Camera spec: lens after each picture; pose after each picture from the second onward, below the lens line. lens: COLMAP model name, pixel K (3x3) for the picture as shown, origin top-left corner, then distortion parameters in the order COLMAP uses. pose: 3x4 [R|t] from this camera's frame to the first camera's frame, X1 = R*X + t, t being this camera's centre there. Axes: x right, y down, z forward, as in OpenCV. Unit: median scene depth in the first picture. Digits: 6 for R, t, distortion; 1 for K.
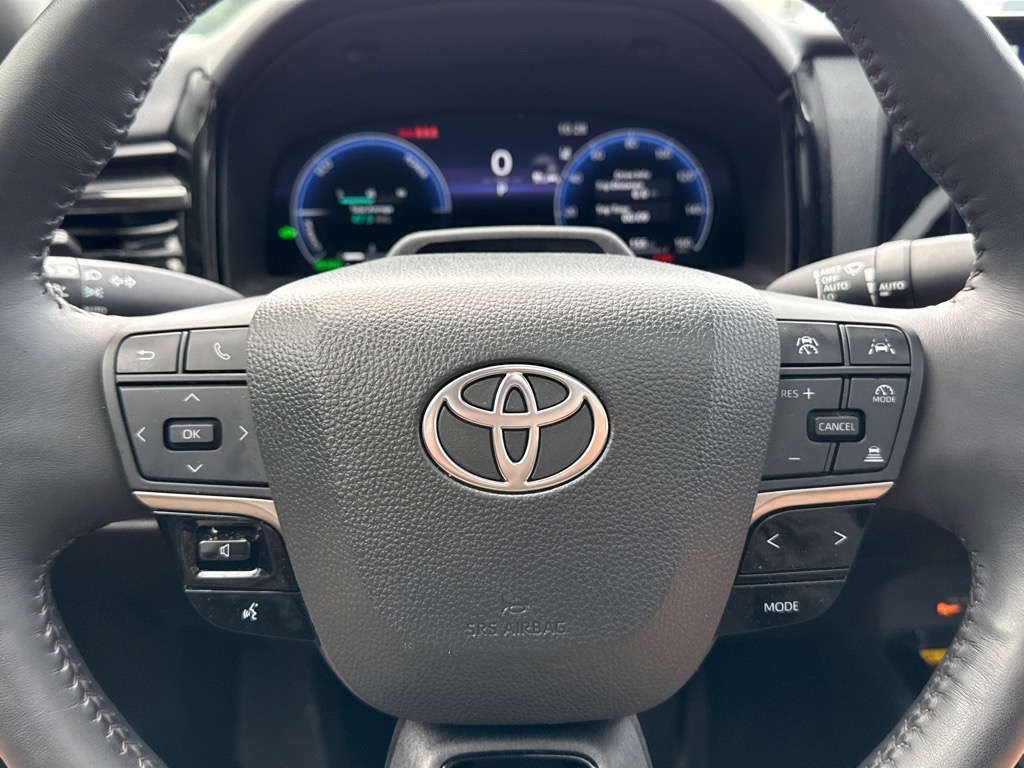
lens RADIAL K [[972.1, 0, 515.0], [0, 972.1, 392.9], [0, 0, 1]] dist [0.013154, 0.000000]
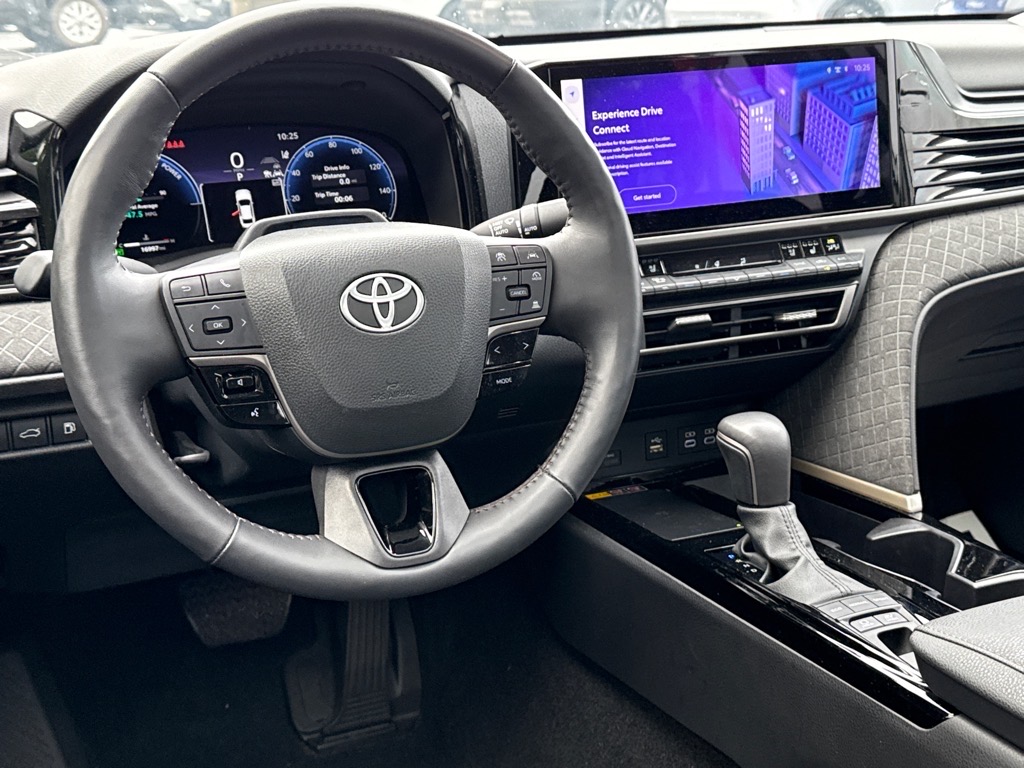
lens RADIAL K [[1268.9, 0, 506.9], [0, 1268.9, 380.4], [0, 0, 1]] dist [-0.024404, 0.000000]
pose [[0.928248, -0.114901, 0.353771, -0.676690], [0.124268, 0.992241, -0.003793, 0.224933], [-0.350591, 0.047483, 0.935324, -1.533198]]
